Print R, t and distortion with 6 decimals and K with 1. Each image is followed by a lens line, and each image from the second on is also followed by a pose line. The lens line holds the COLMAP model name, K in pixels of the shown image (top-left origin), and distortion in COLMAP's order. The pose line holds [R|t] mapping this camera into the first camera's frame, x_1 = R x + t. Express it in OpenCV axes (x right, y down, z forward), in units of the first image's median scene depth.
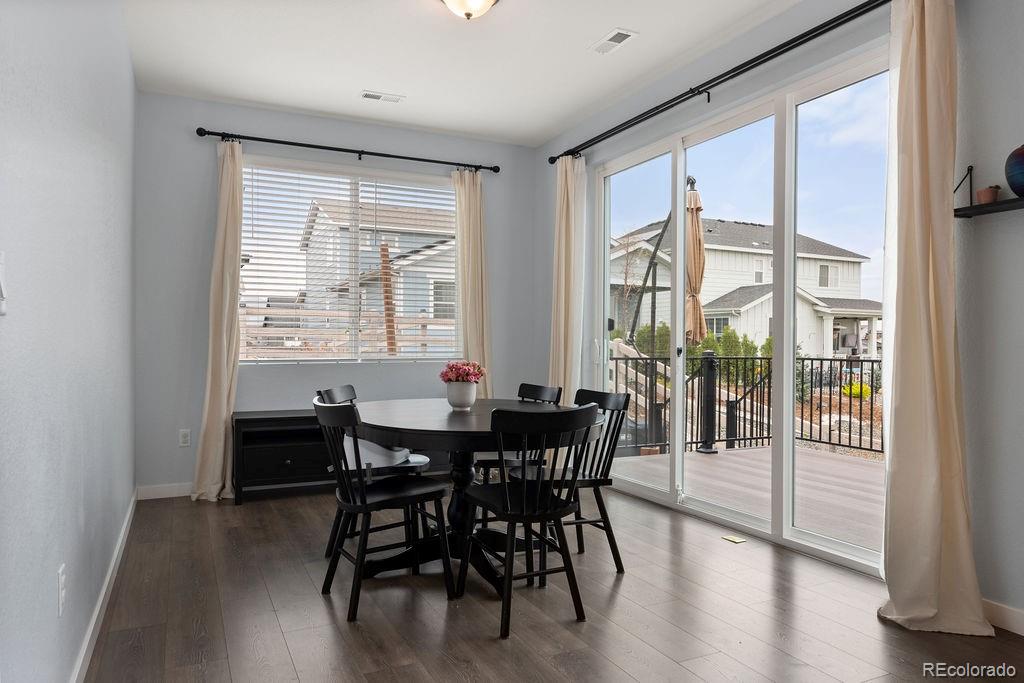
lens RADIAL K [[623.9, 0, 512.0], [0, 623.9, 341.5], [0, 0, 1]] dist [0.028671, -0.001529]
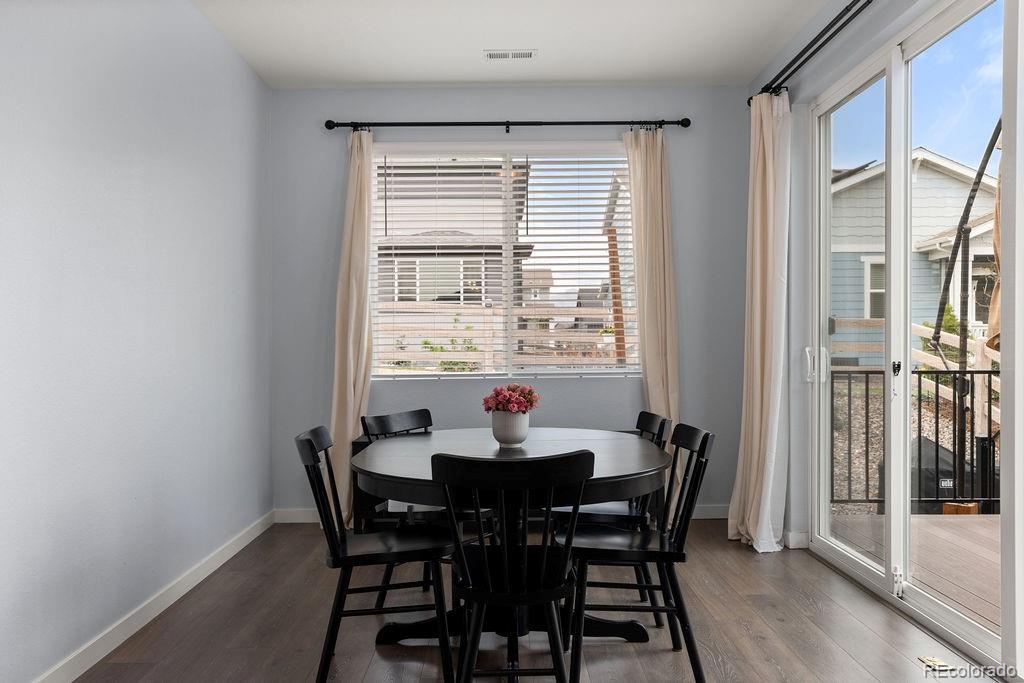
lens RADIAL K [[774.2, 0, 509.4], [0, 774.2, 350.6], [0, 0, 1]] dist [0.015541, 0.002595]
pose [[0.921015, -0.006606, -0.389470, 0.167183], [0.009920, 0.999930, 0.006498, -0.009573], [0.389400, -0.009848, 0.921016, 0.058936]]
